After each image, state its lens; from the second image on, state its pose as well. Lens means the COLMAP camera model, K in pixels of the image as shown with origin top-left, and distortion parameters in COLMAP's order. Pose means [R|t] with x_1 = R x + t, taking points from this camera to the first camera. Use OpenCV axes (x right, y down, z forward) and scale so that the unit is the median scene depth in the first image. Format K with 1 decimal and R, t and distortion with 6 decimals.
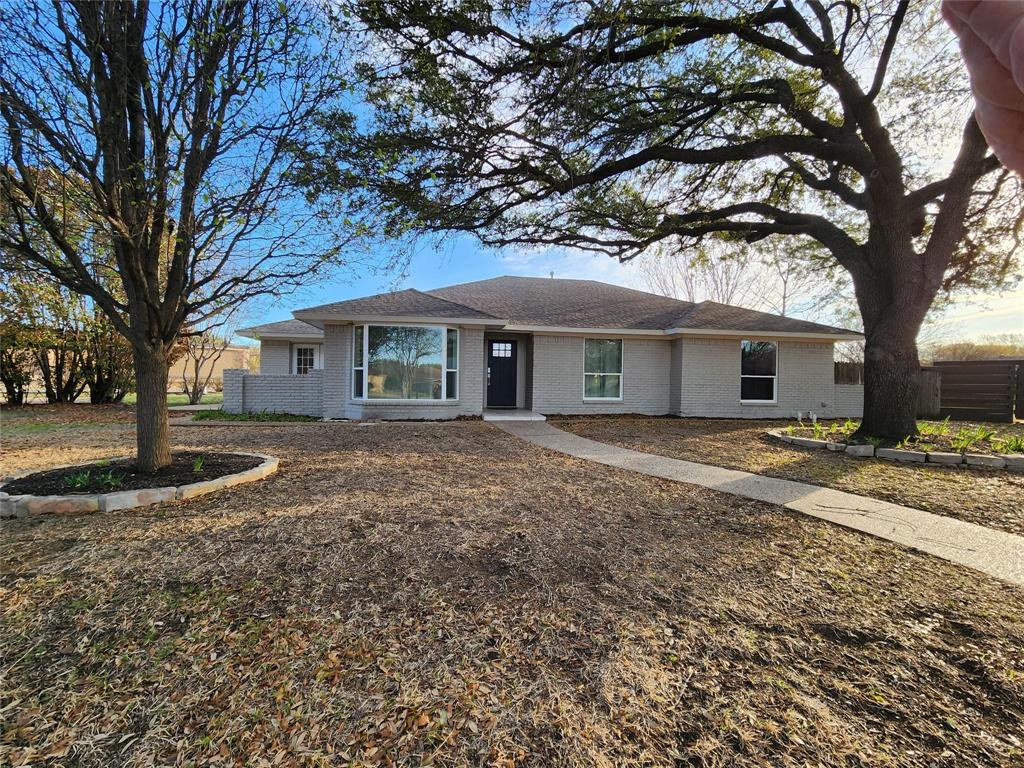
lens RADIAL K [[417.2, 0, 504.4], [0, 417.2, 385.2], [0, 0, 1]] dist [-0.000354, -0.000086]
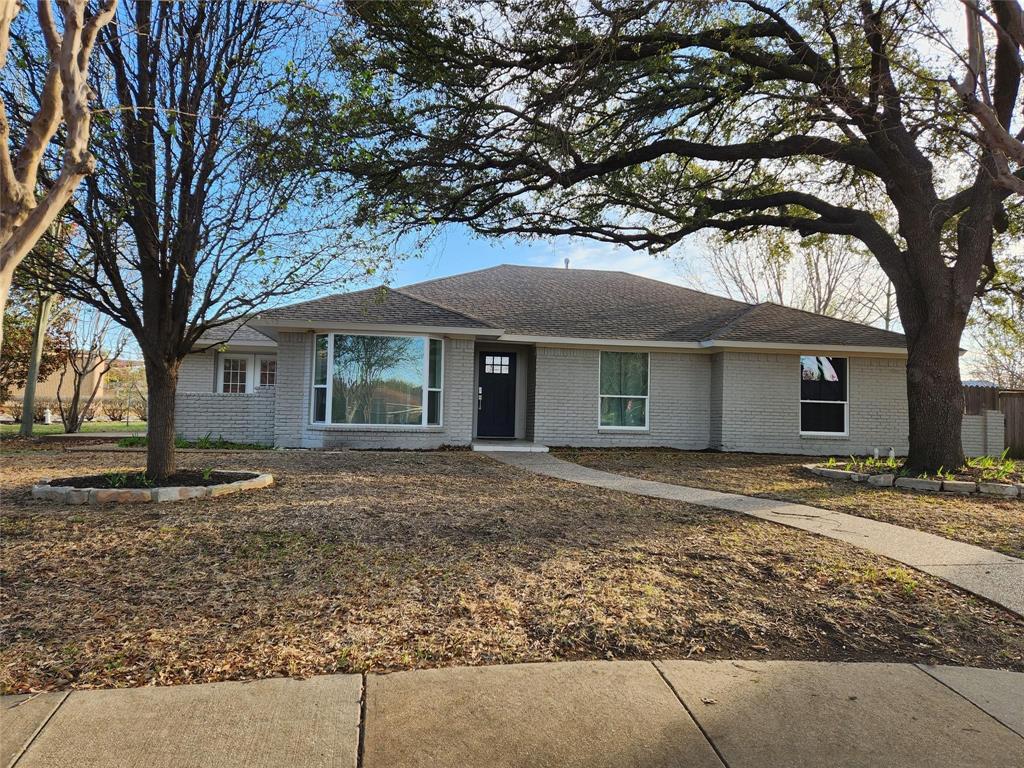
lens RADIAL K [[675.3, 0, 517.4], [0, 675.3, 385.9], [0, 0, 1]] dist [0.116426, -0.093181]
pose [[0.999821, 0.009625, 0.016295, 0.013341], [-0.008863, 0.998893, -0.046201, 0.015379], [-0.016721, 0.046049, 0.998799, -0.300680]]
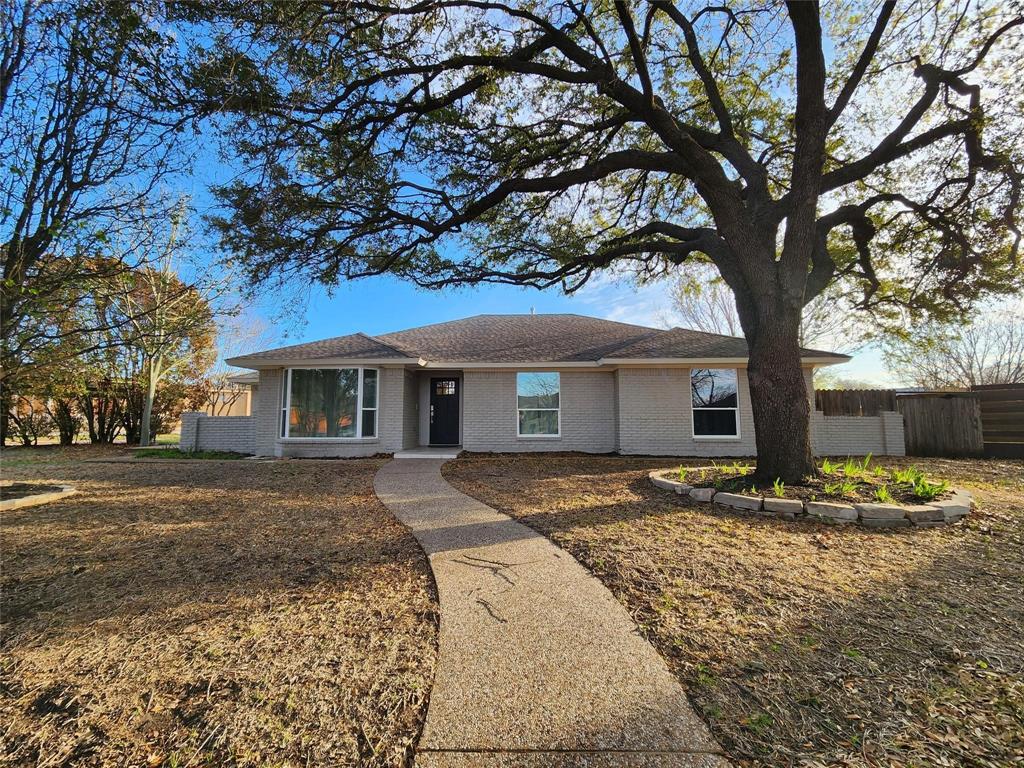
lens RADIAL K [[417.2, 0, 504.4], [0, 417.2, 385.2], [0, 0, 1]] dist [-0.000354, -0.000086]
pose [[0.981697, -0.031774, -0.187779, 0.360139], [0.014396, 0.995544, -0.093196, 0.005790], [0.189904, 0.088787, 0.977780, 0.047919]]
